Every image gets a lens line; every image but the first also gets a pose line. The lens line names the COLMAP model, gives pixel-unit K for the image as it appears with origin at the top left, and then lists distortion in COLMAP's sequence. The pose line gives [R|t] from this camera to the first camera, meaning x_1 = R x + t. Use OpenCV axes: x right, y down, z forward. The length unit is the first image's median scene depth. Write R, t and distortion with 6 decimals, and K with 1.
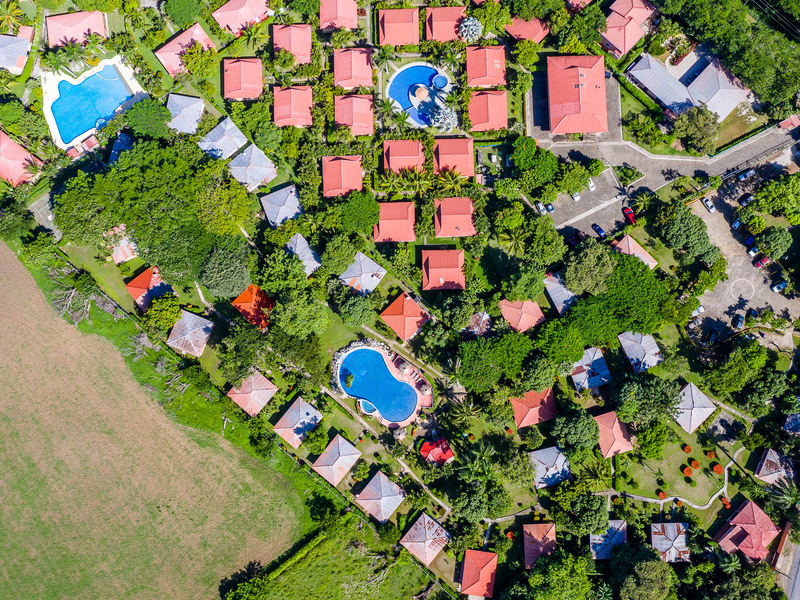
lens RADIAL K [[680.2, 0, 400.8], [0, 680.2, 304.0], [0, 0, 1]] dist [-0.031391, -0.003275]
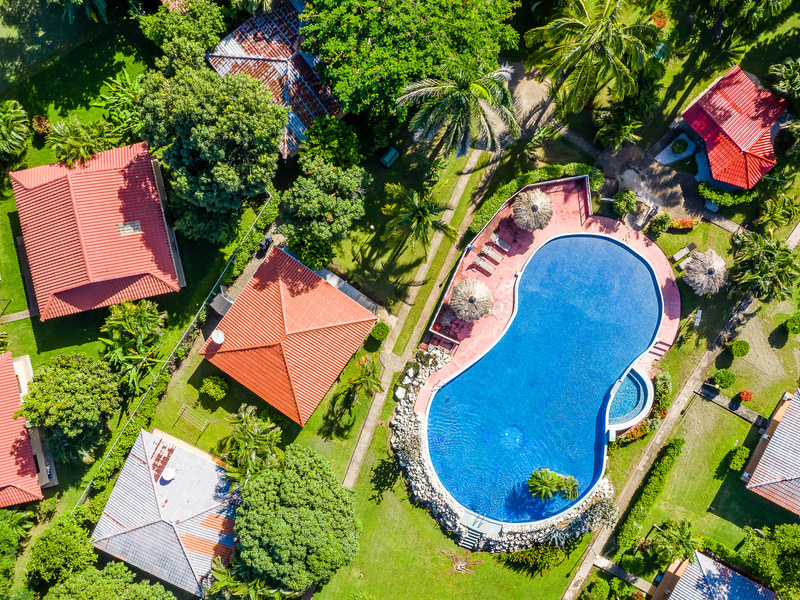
lens RADIAL K [[680.2, 0, 400.8], [0, 680.2, 304.0], [0, 0, 1]] dist [-0.031391, -0.003275]
pose [[-0.196187, -0.980129, 0.029303, 0.001729], [0.978993, -0.194093, 0.062459, 0.049024], [-0.055531, 0.040941, 0.997617, 0.723052]]
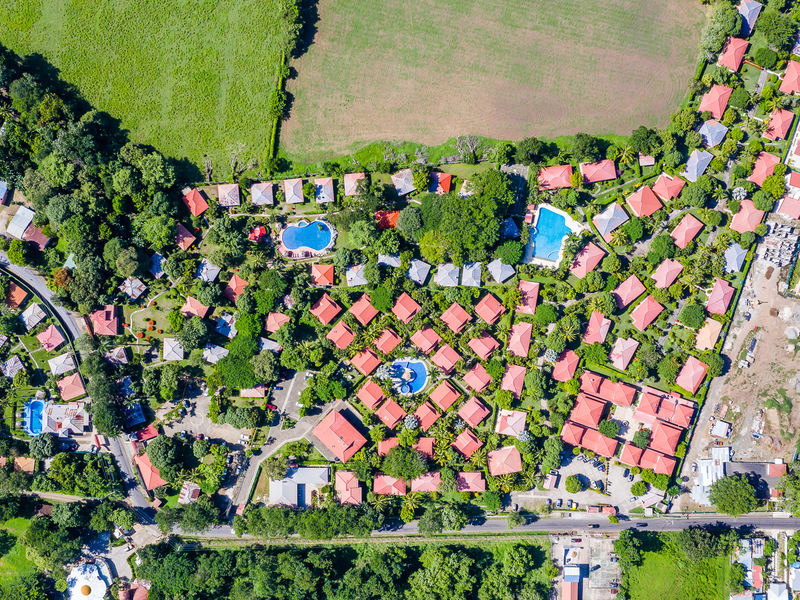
lens RADIAL K [[680.2, 0, 400.8], [0, 680.2, 304.0], [0, 0, 1]] dist [-0.031391, -0.003275]
pose [[-0.714922, 0.698403, 0.033458, -0.145665], [-0.693093, -0.714175, 0.097861, -0.348666], [0.092241, 0.046774, 0.994638, -0.730727]]
